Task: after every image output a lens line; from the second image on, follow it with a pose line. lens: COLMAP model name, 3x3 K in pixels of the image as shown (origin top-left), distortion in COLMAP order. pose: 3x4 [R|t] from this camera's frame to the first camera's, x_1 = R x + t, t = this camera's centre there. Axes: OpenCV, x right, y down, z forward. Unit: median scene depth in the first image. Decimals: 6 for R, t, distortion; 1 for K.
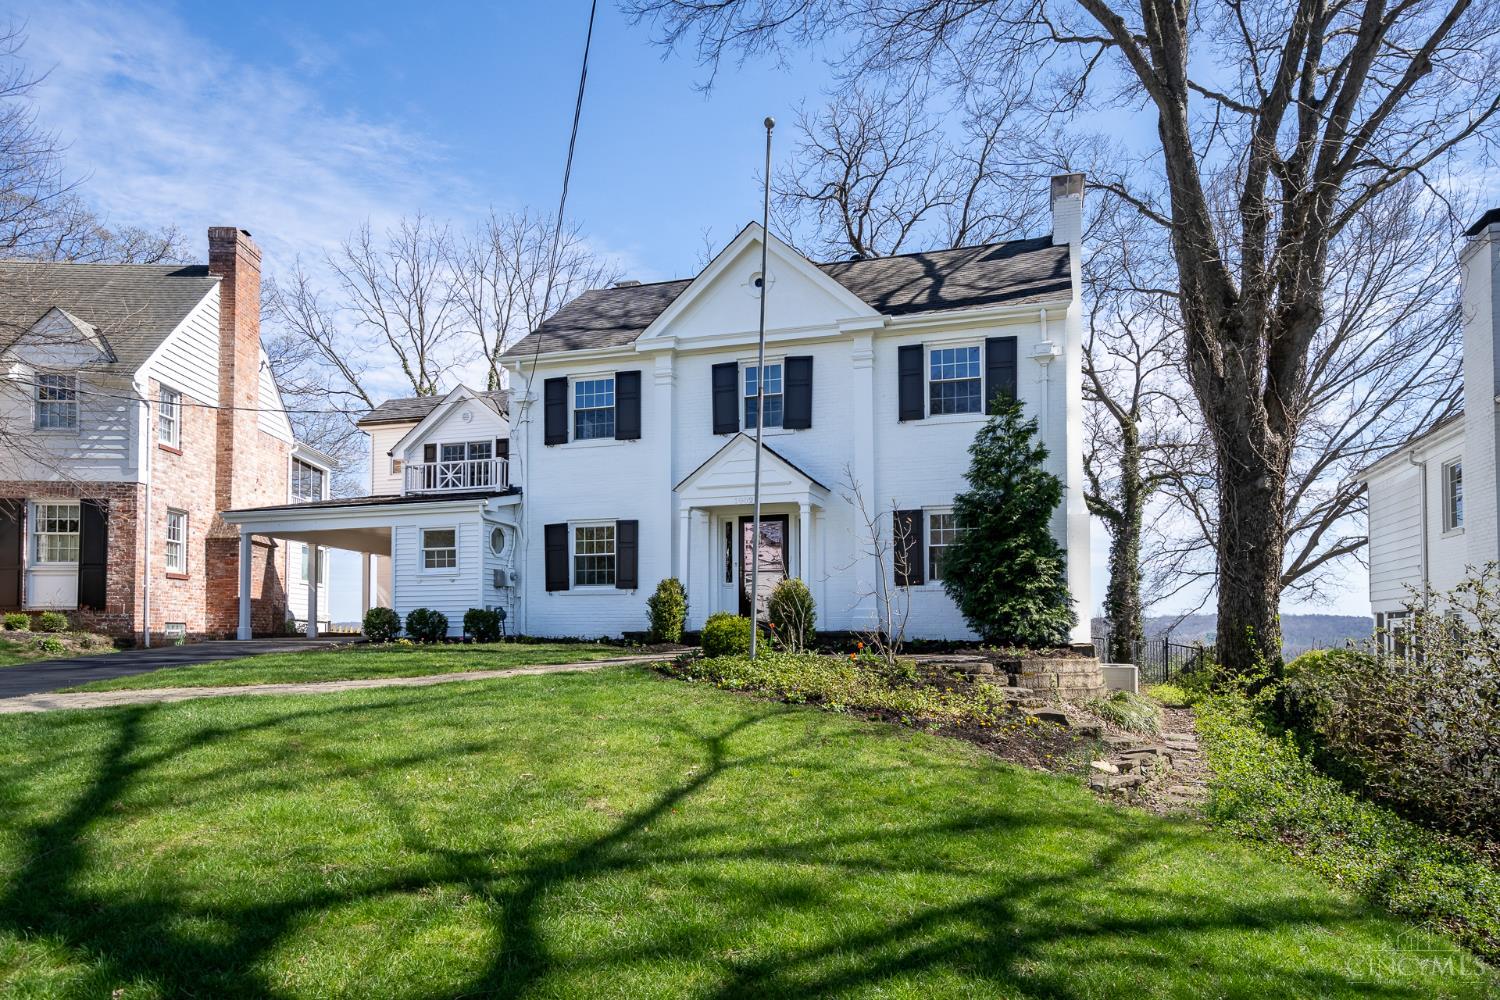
lens RADIAL K [[968.3, 0, 687.7], [0, 968.3, 581.3], [0, 0, 1]] dist [-0.000030, -0.002615]
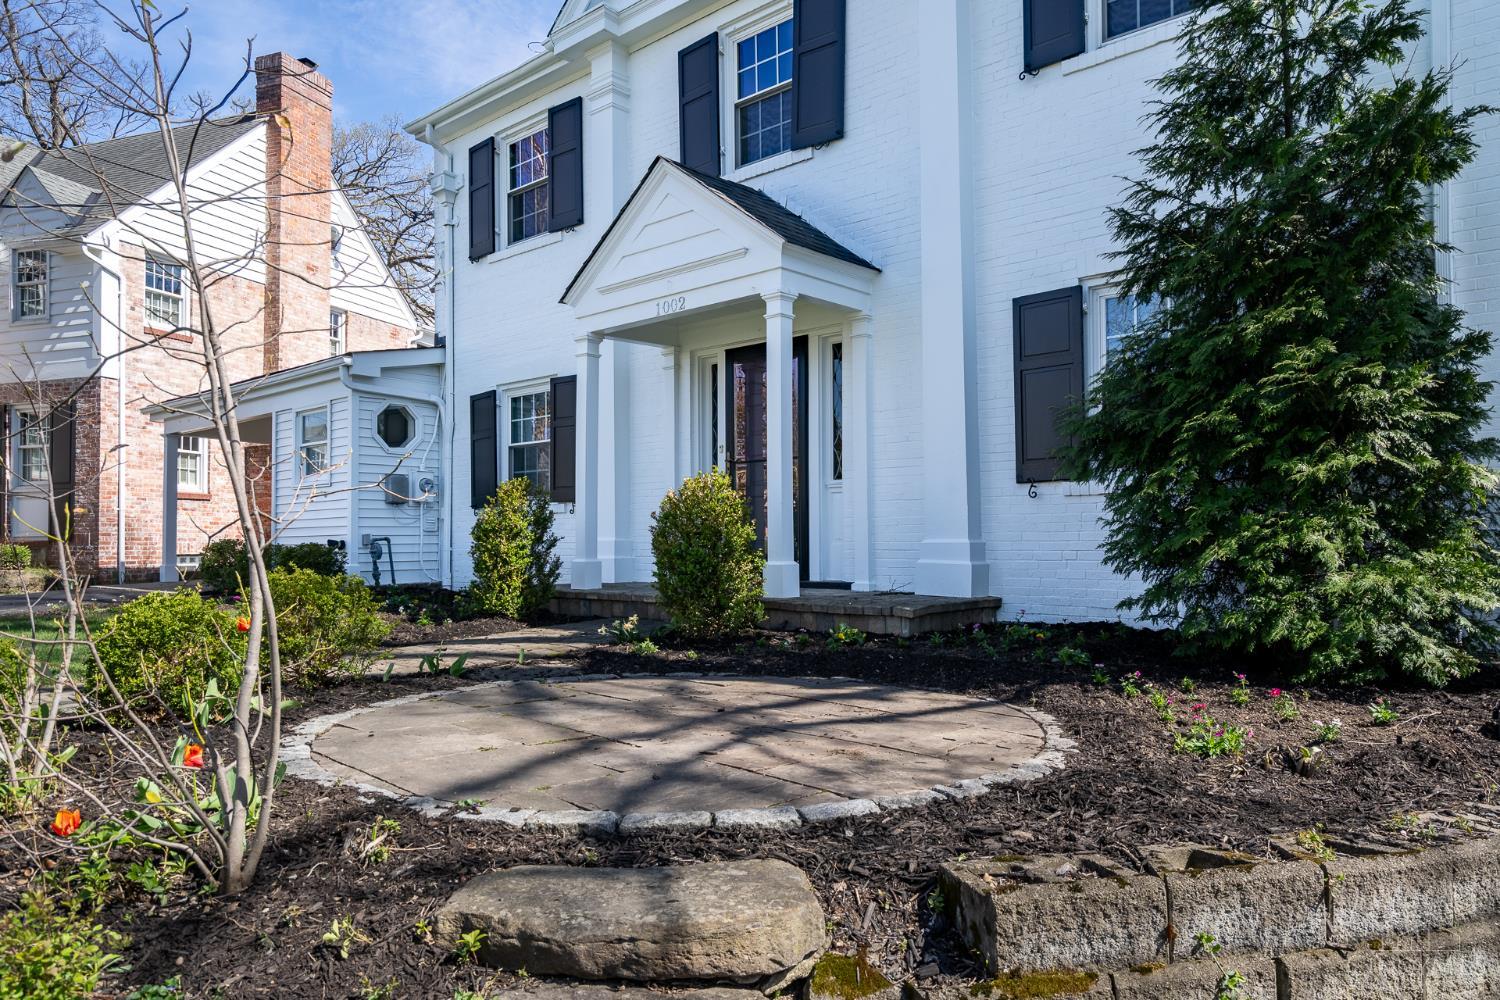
lens RADIAL K [[983.3, 0, 757.0], [0, 983.3, 487.4], [0, 0, 1]] dist [-0.000379, 0.001835]
pose [[0.919147, -0.022296, -0.393283, 0.252245], [0.018118, 0.999733, -0.014332, 0.008801], [0.393498, 0.006047, 0.919306, 0.539750]]
